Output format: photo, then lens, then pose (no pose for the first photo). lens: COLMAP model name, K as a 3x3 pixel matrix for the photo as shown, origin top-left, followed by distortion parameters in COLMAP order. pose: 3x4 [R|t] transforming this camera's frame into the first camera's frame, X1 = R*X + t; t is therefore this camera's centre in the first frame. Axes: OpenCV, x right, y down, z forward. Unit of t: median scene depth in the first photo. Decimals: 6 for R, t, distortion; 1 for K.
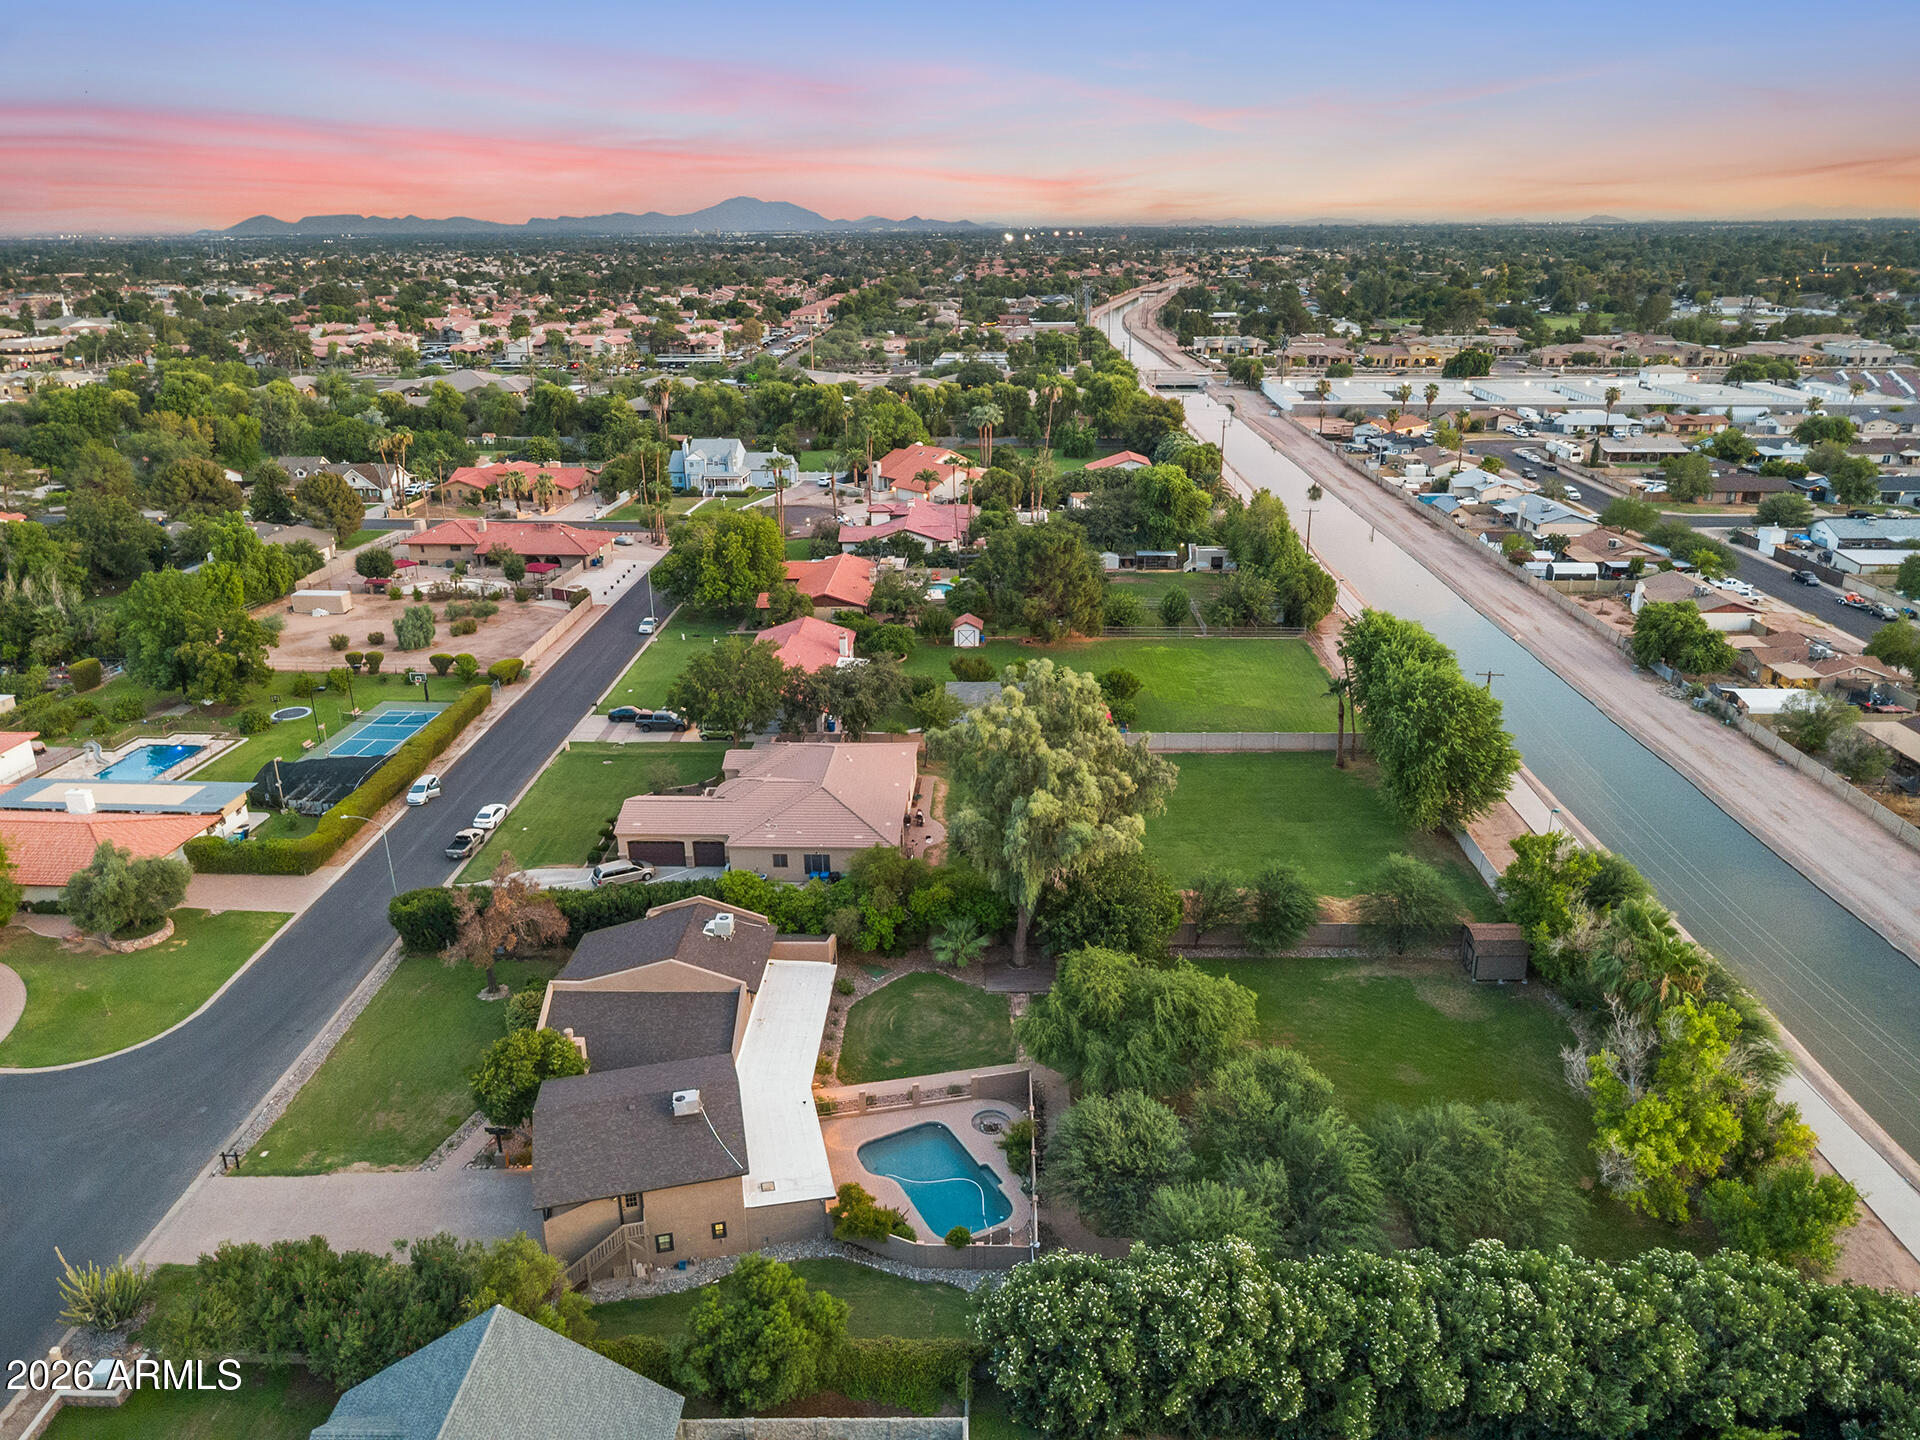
lens RADIAL K [[1353.9, 0, 966.5], [0, 1353.9, 717.2], [0, 0, 1]] dist [0.004717, 0.005379]
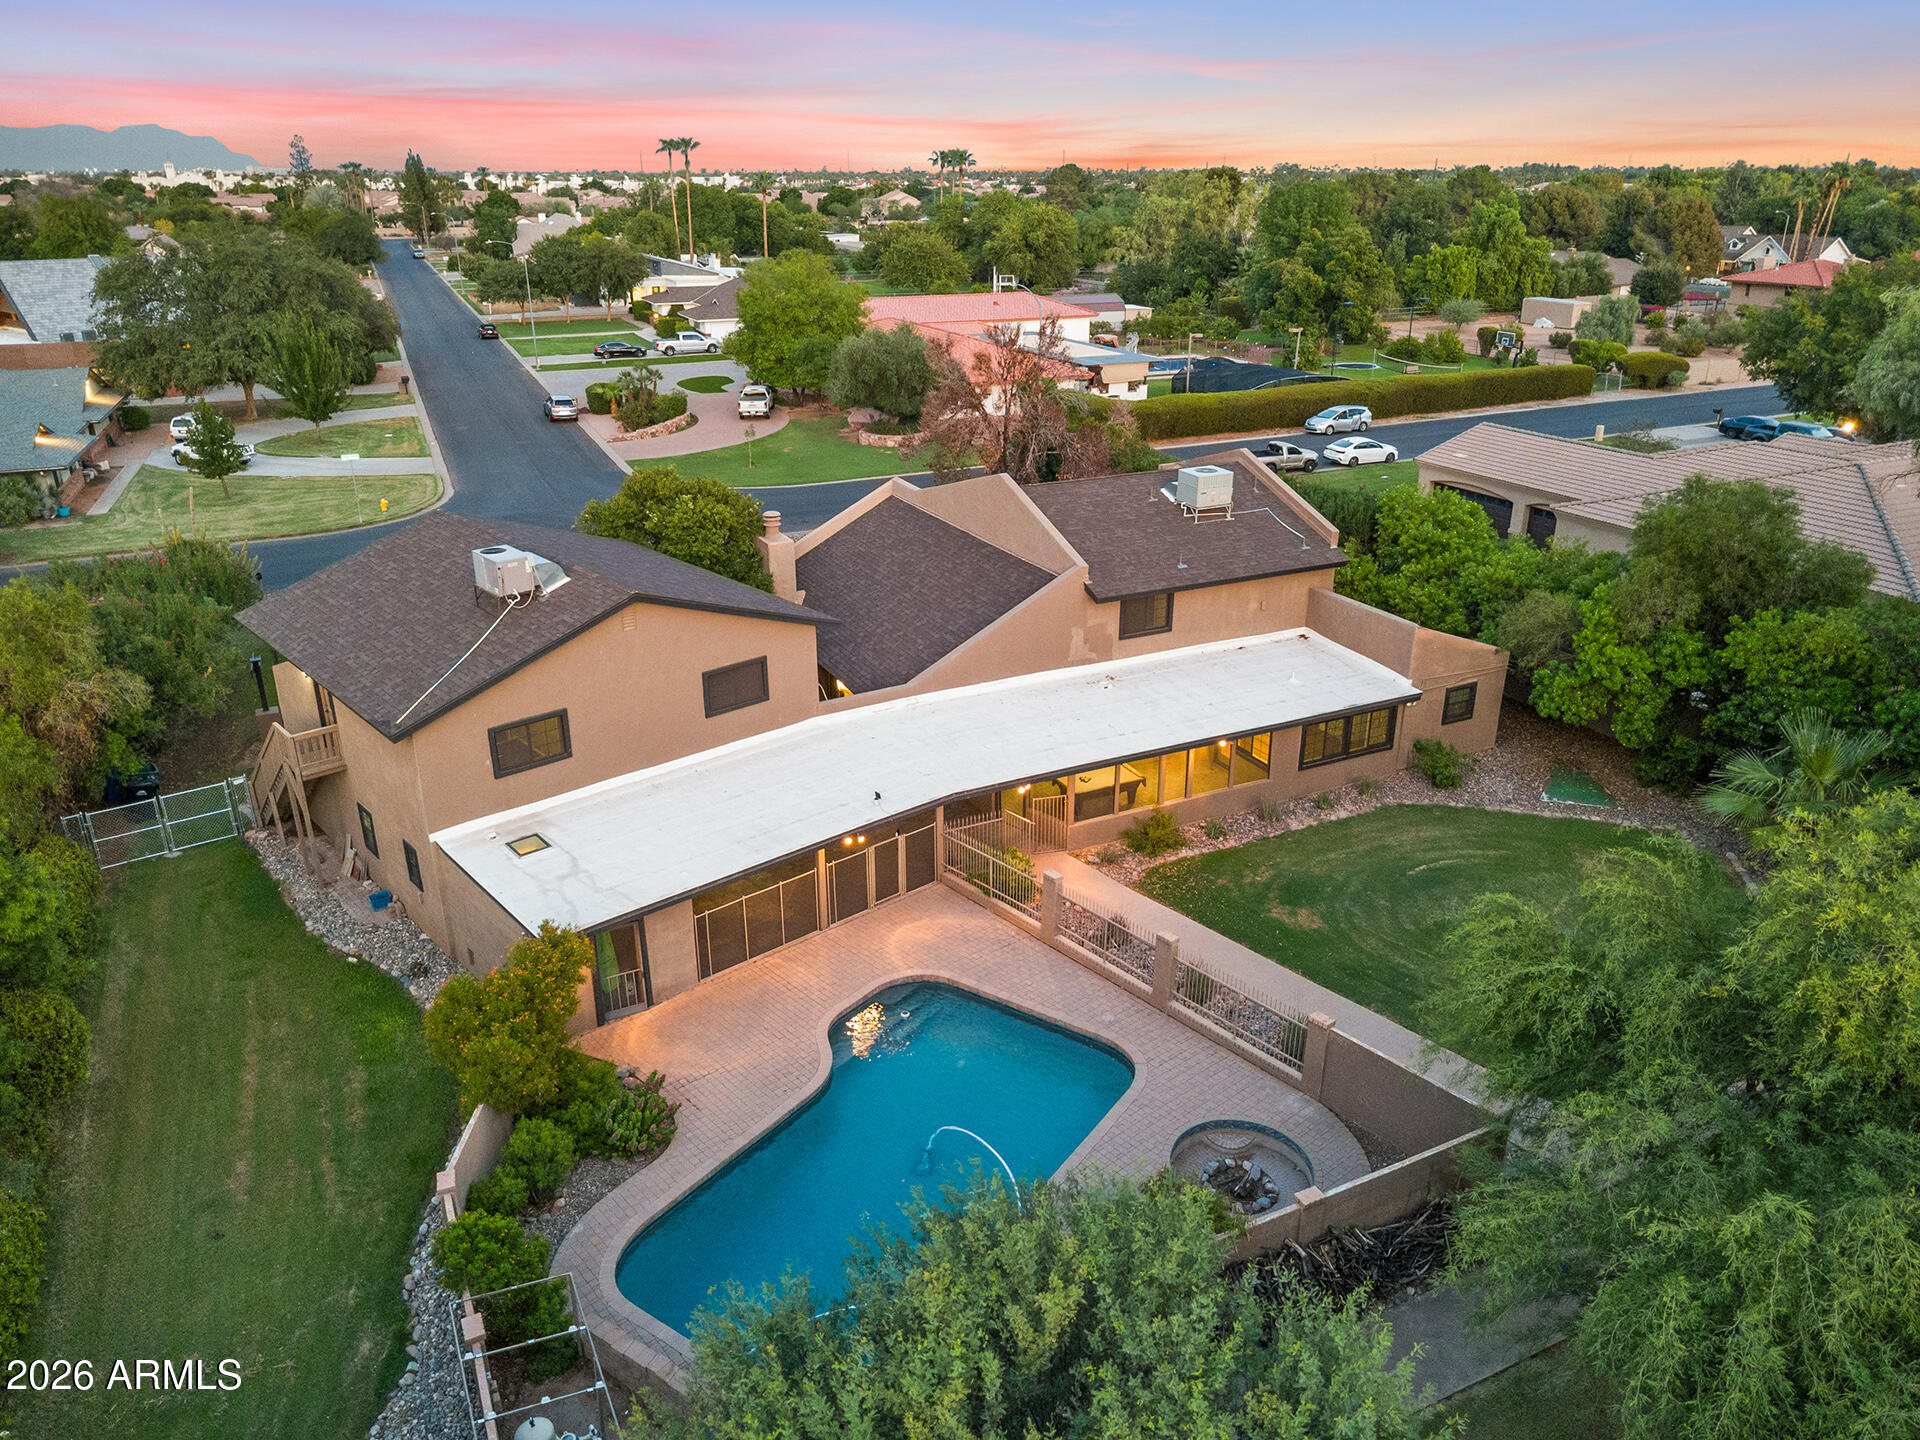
lens RADIAL K [[1360.0, 0, 958.4], [0, 1360.0, 708.7], [0, 0, 1]] dist [0.007235, 0.000768]
pose [[0.467512, 0.330830, -0.819746, 0.183997], [-0.304515, 0.930843, 0.201997, 0.166243], [0.829881, 0.155189, 0.535923, 0.759222]]
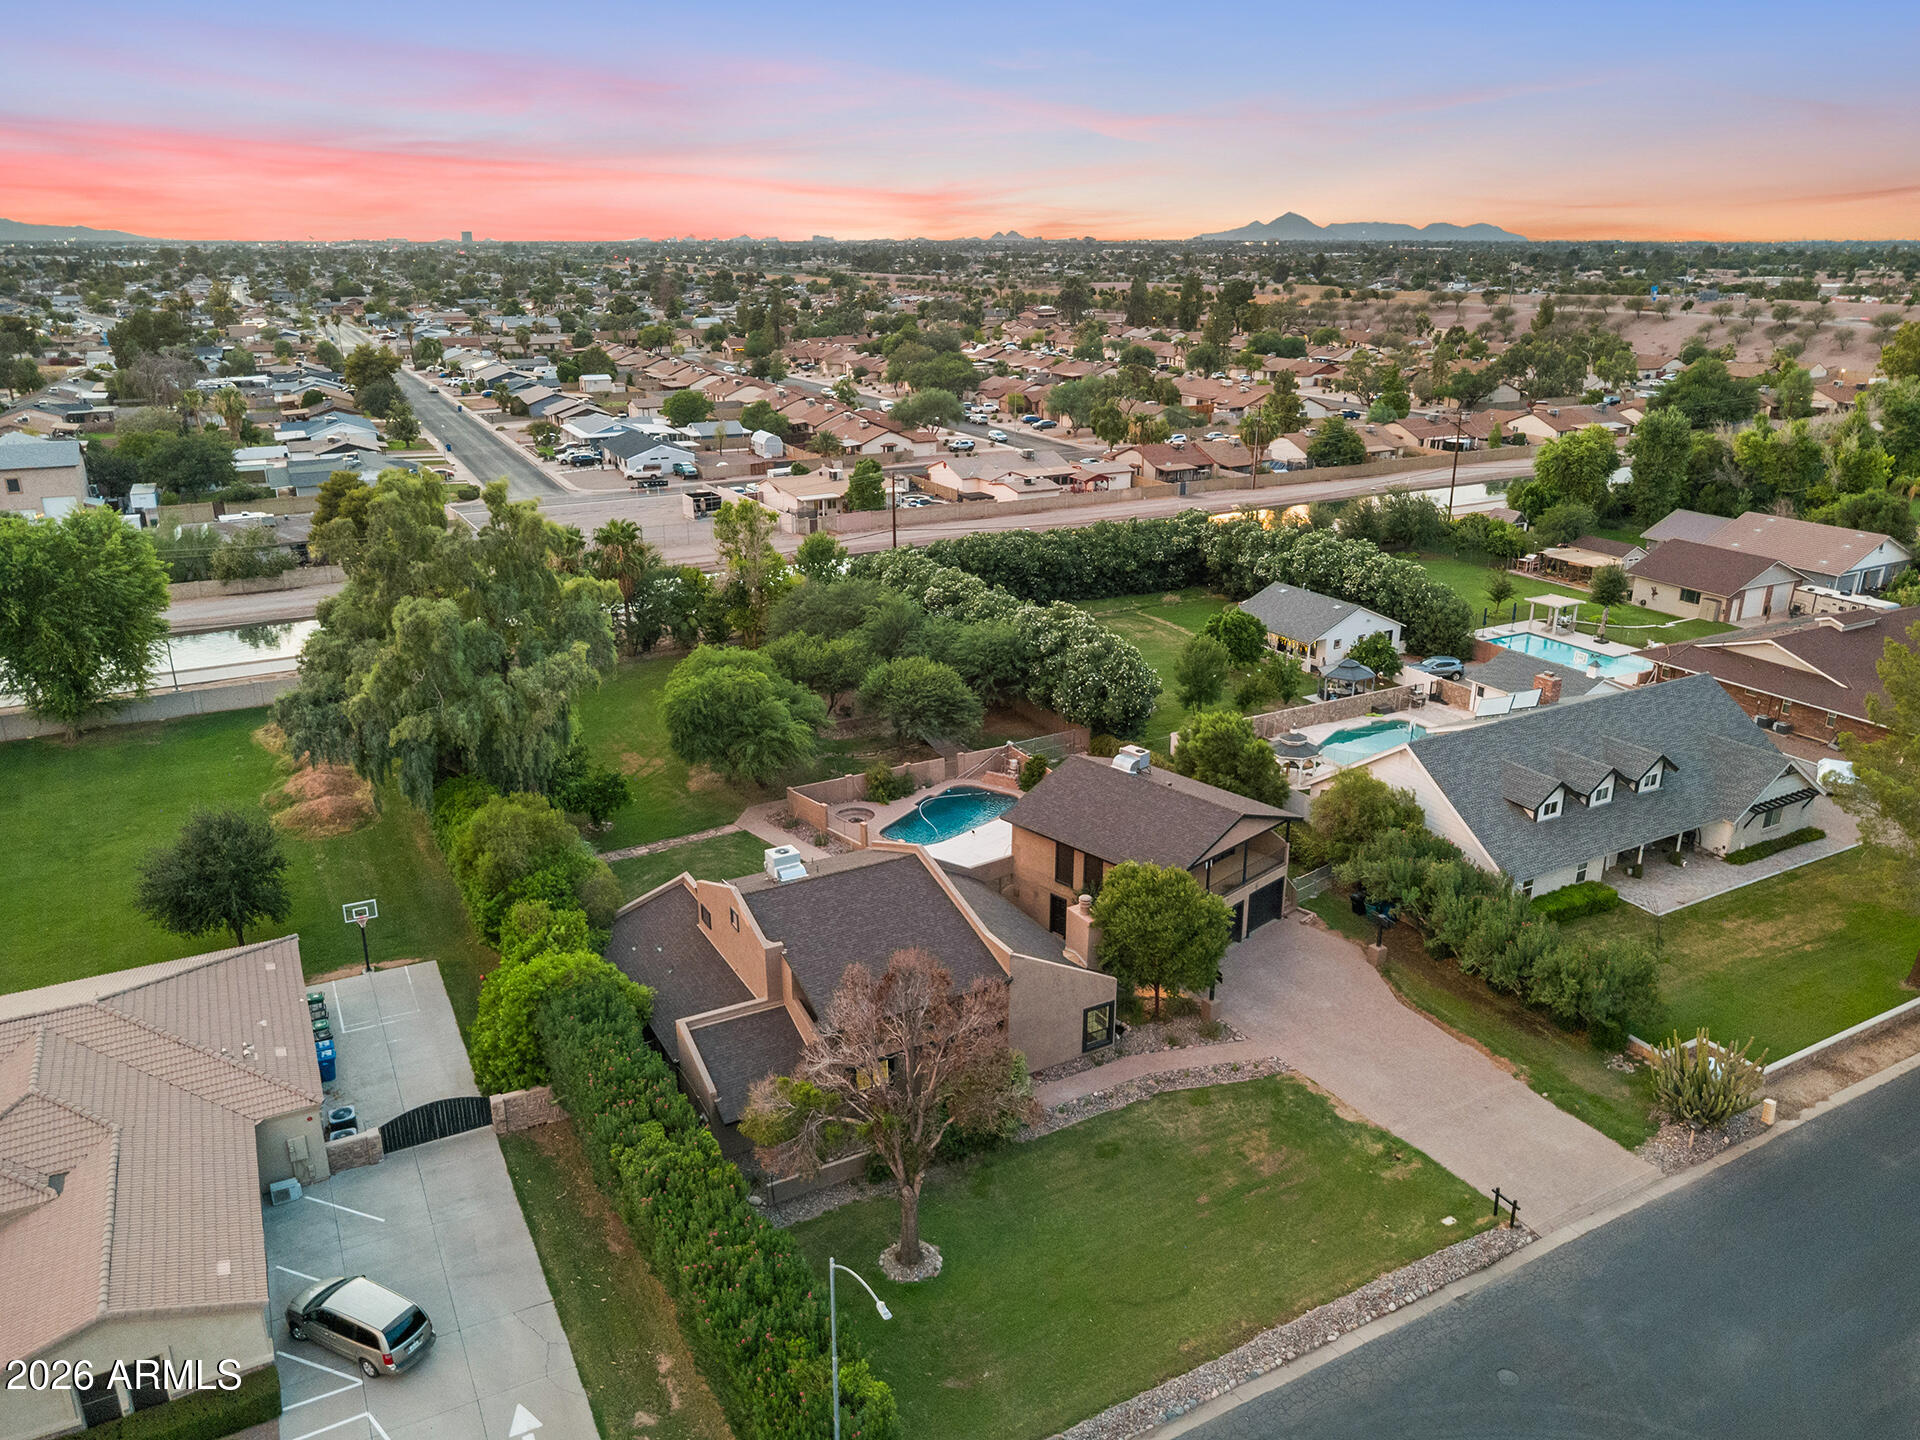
lens RADIAL K [[1360.0, 0, 958.4], [0, 1360.0, 708.7], [0, 0, 1]] dist [0.007235, 0.000768]
pose [[-0.507820, -0.268918, 0.818415, -0.794697], [0.301634, 0.834383, 0.461326, -0.201119], [-0.806930, 0.481132, -0.342601, 1.203619]]
